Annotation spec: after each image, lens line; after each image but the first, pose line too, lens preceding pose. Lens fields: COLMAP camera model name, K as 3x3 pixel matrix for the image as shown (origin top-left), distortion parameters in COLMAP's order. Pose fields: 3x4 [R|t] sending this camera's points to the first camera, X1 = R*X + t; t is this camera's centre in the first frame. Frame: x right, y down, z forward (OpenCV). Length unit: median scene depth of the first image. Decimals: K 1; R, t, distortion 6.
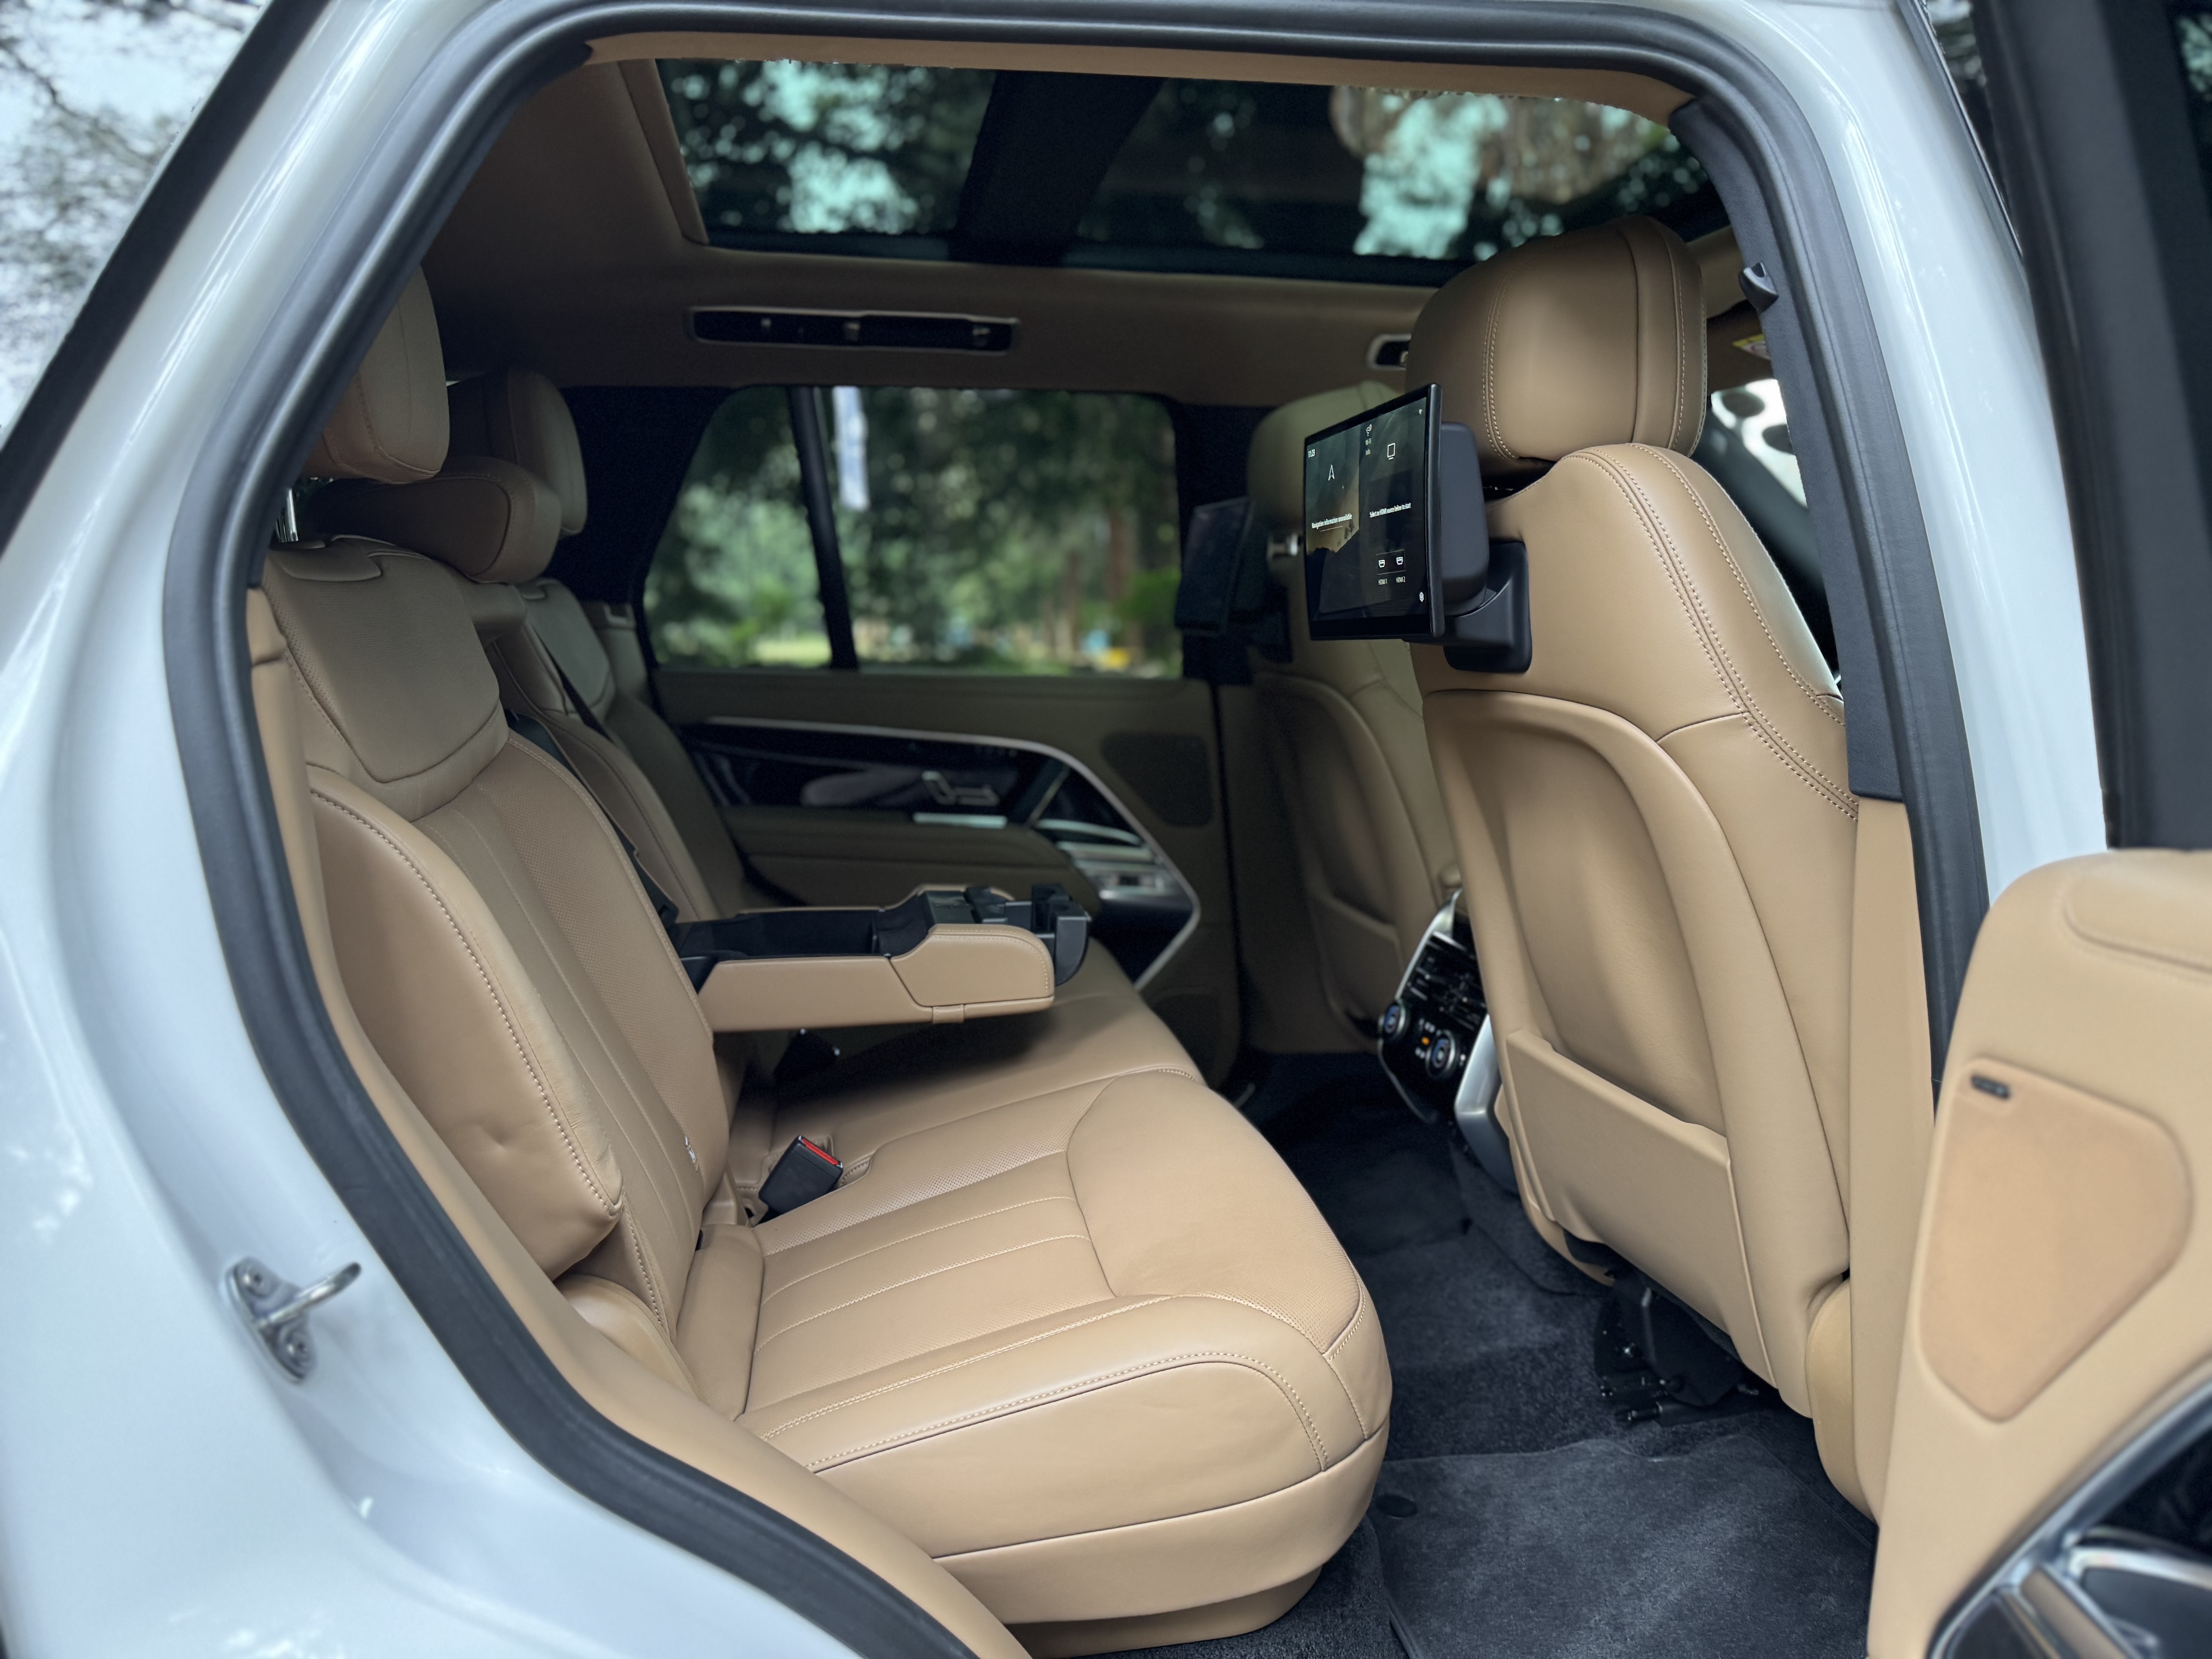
lens RADIAL K [[1563.7, 0, 1110.8], [0, 1563.7, 789.1], [0, 0, 1]] dist [0.054142, -0.072030]
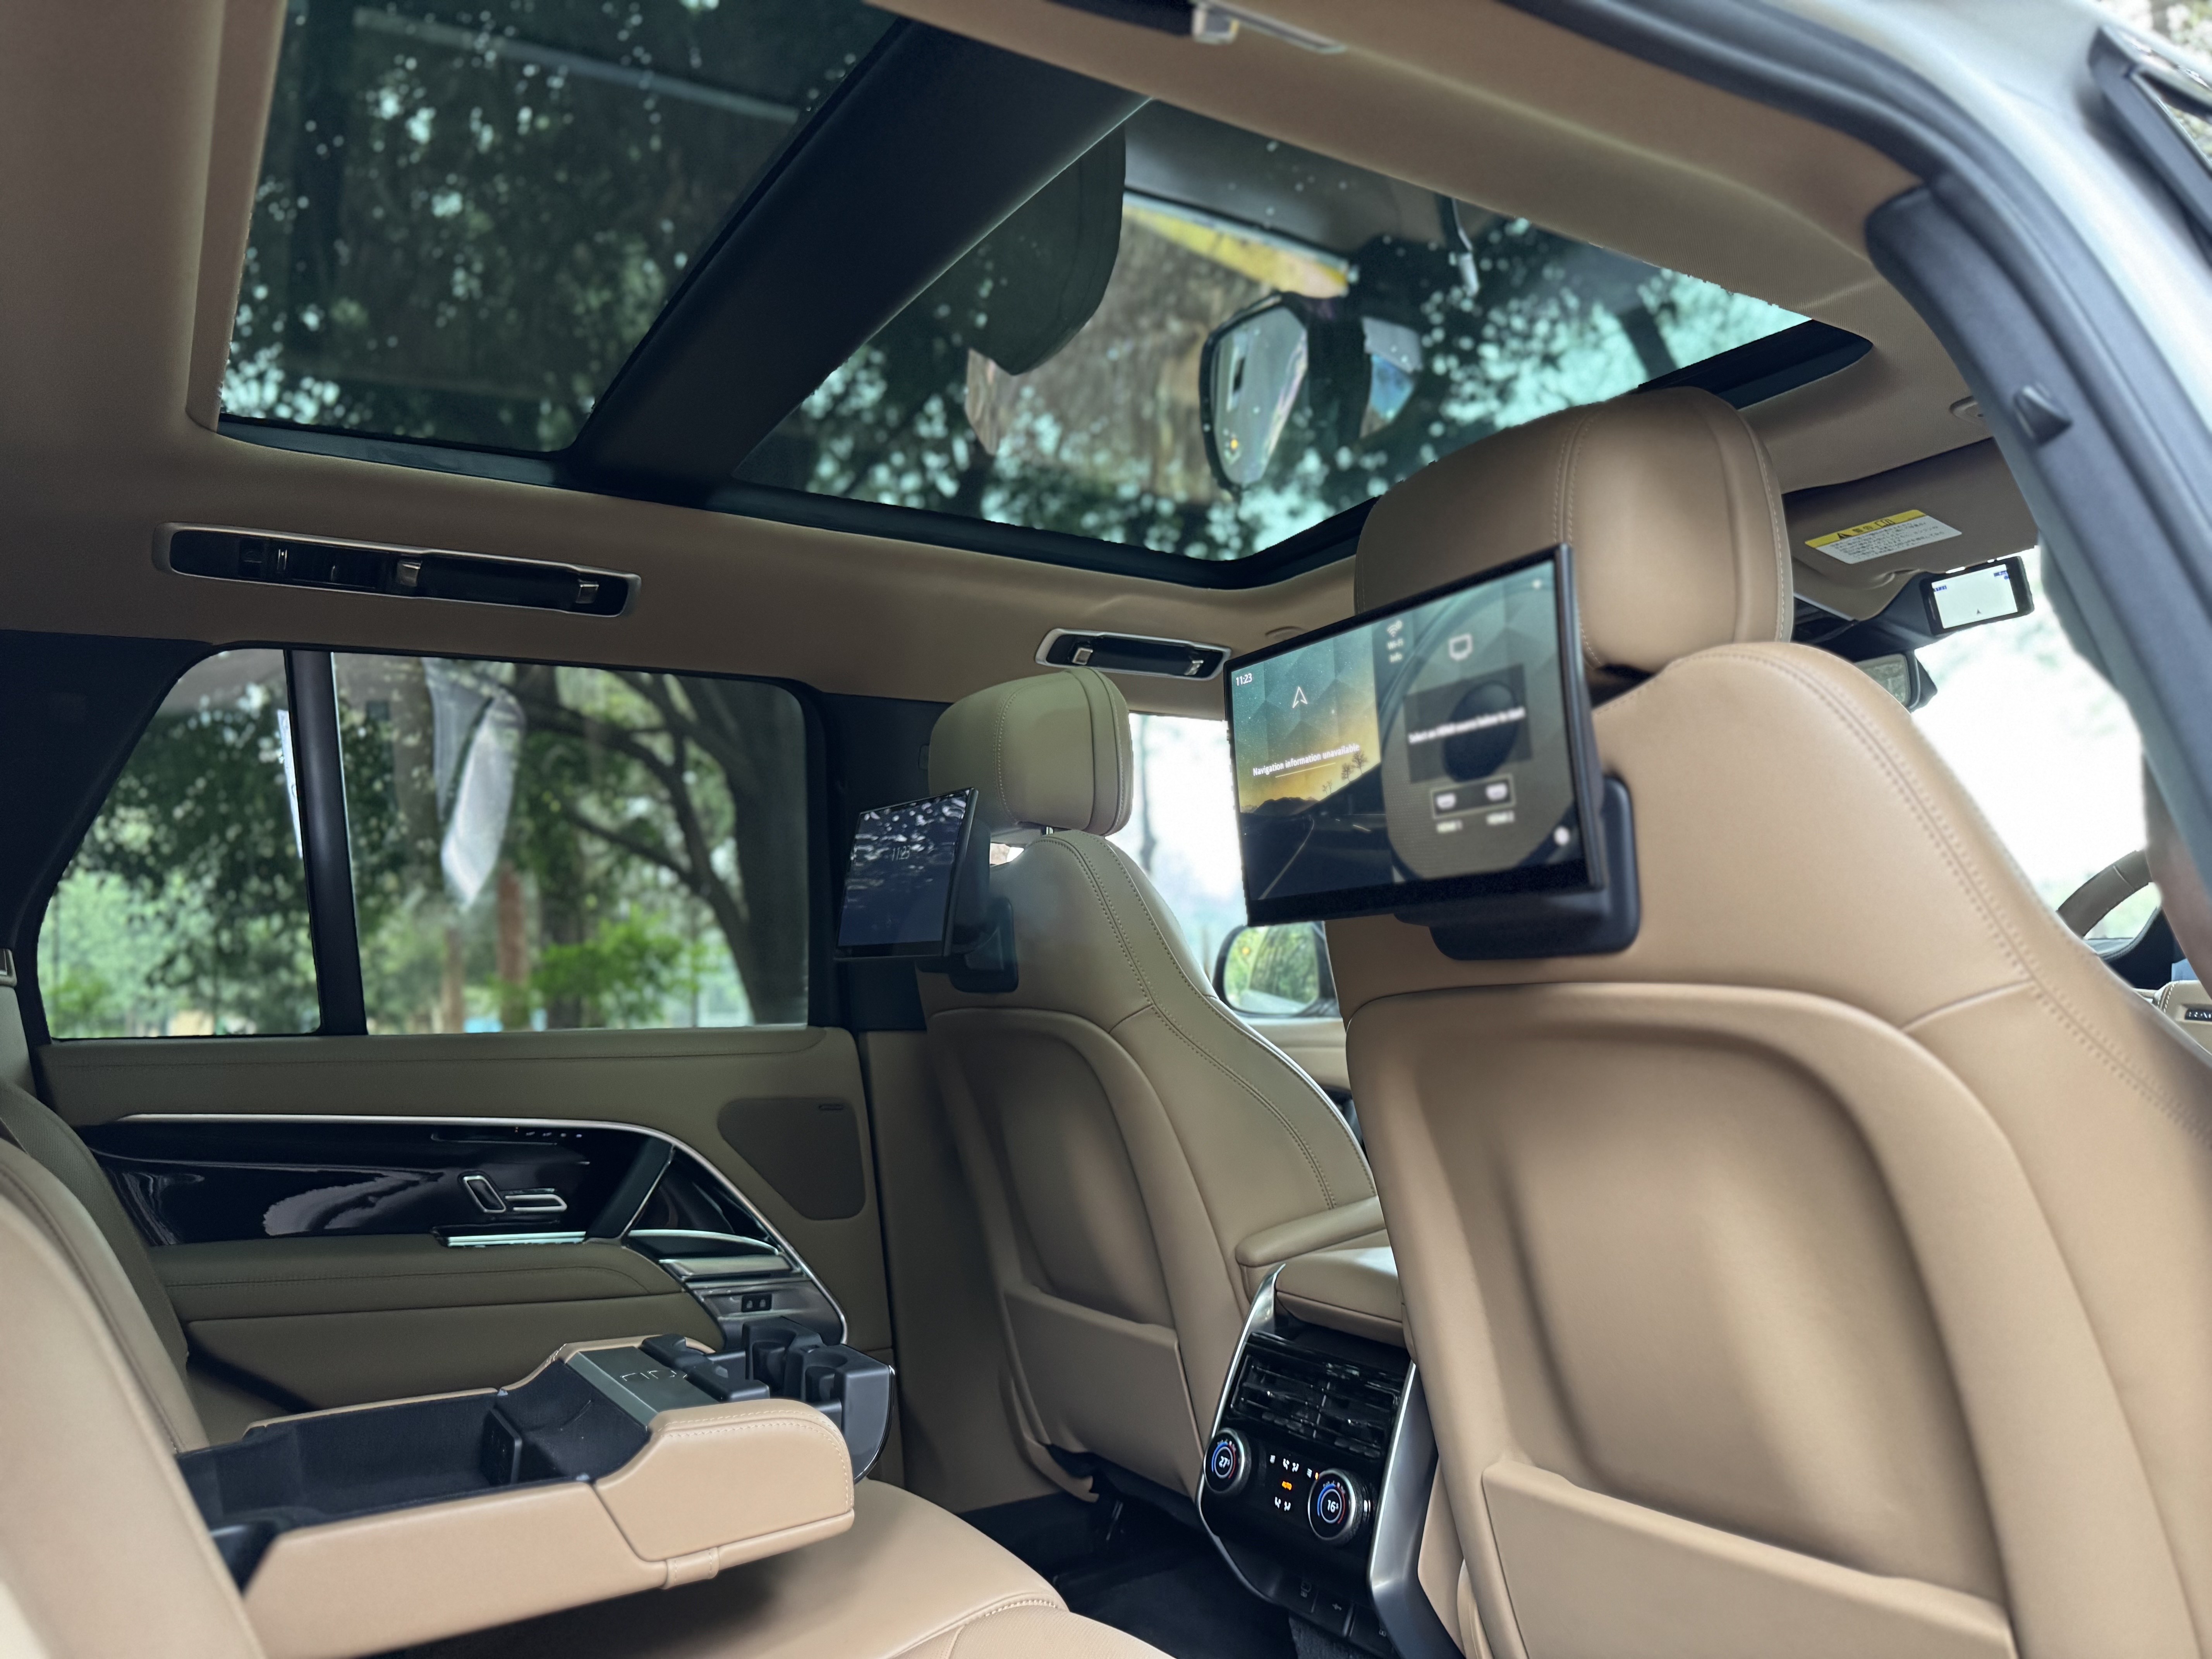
lens RADIAL K [[1563.7, 0, 1110.8], [0, 1563.7, 789.1], [0, 0, 1]] dist [0.054142, -0.072030]
pose [[0.932125, 0.011305, 0.361961, -0.161605], [0.073003, 0.973127, -0.218391, -0.003974], [-0.354703, 0.229991, 0.906250, 0.292974]]
